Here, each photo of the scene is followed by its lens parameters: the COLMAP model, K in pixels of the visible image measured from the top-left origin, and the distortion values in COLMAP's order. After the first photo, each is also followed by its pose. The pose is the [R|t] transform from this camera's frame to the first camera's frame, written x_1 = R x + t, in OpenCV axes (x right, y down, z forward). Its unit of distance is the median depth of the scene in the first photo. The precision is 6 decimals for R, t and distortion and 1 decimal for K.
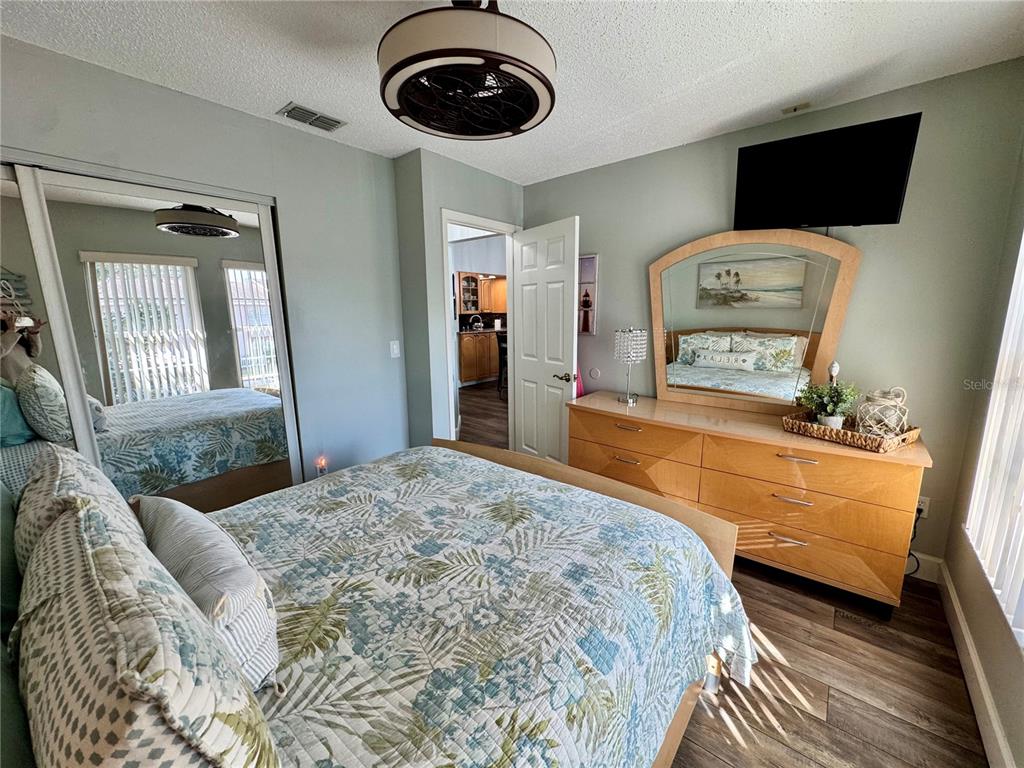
lens RADIAL K [[407.9, 0, 512.9], [0, 407.9, 380.9], [0, 0, 1]] dist [-0.001740, 0.000121]
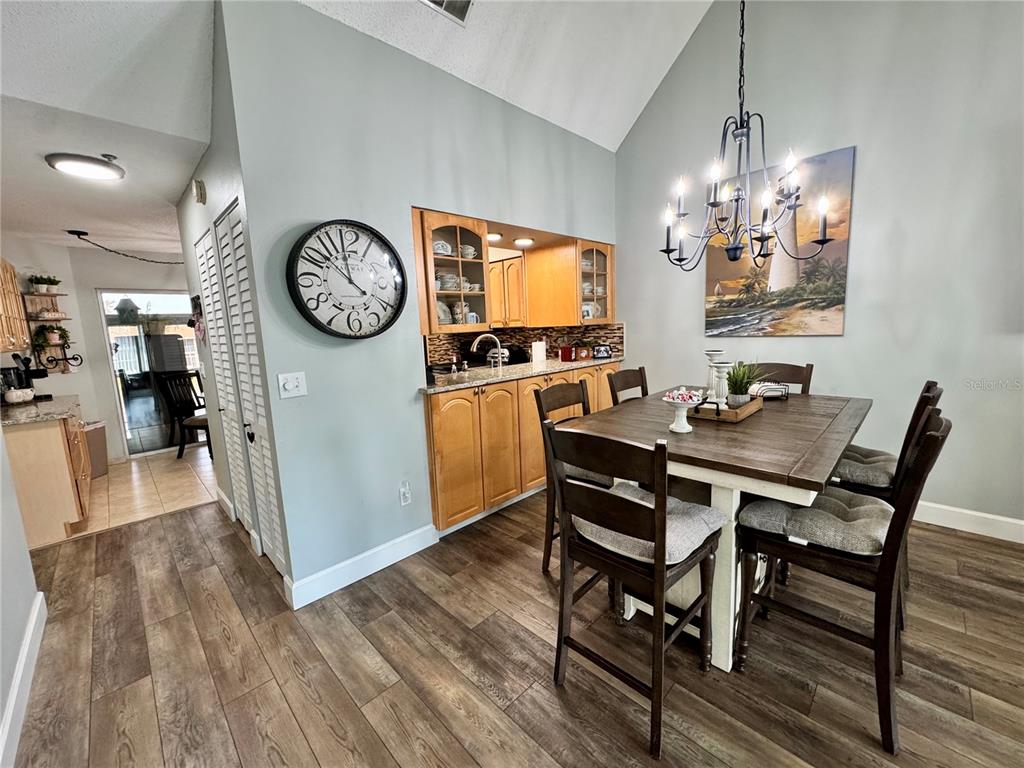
lens RADIAL K [[407.9, 0, 512.9], [0, 407.9, 380.9], [0, 0, 1]] dist [-0.001740, 0.000121]
pose [[0.994648, -0.017431, -0.101842, -0.024325], [0.014233, 0.999385, -0.032053, -0.110174], [0.102338, 0.030432, 0.994284, 0.651219]]
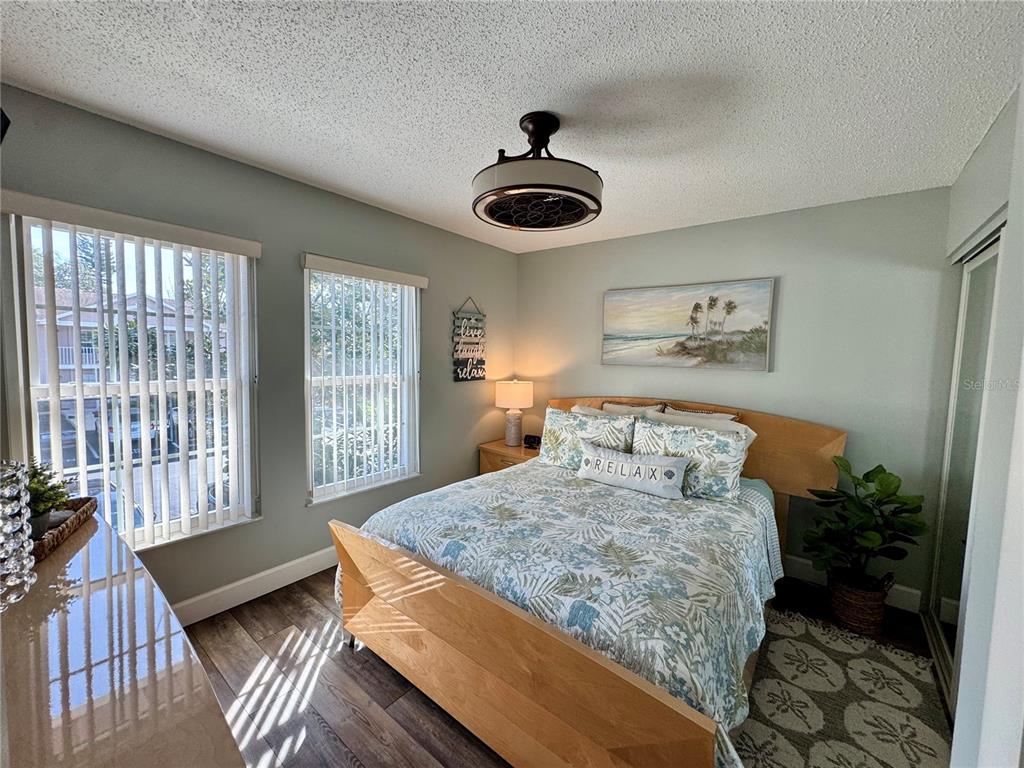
lens RADIAL K [[407.9, 0, 512.9], [0, 407.9, 380.9], [0, 0, 1]] dist [-0.001740, 0.000121]
pose [[-0.999559, -0.012329, -0.027026, -0.000415], [-0.018420, 0.971018, 0.238295, -0.414254], [0.023304, 0.238688, -0.970817, 2.190900]]
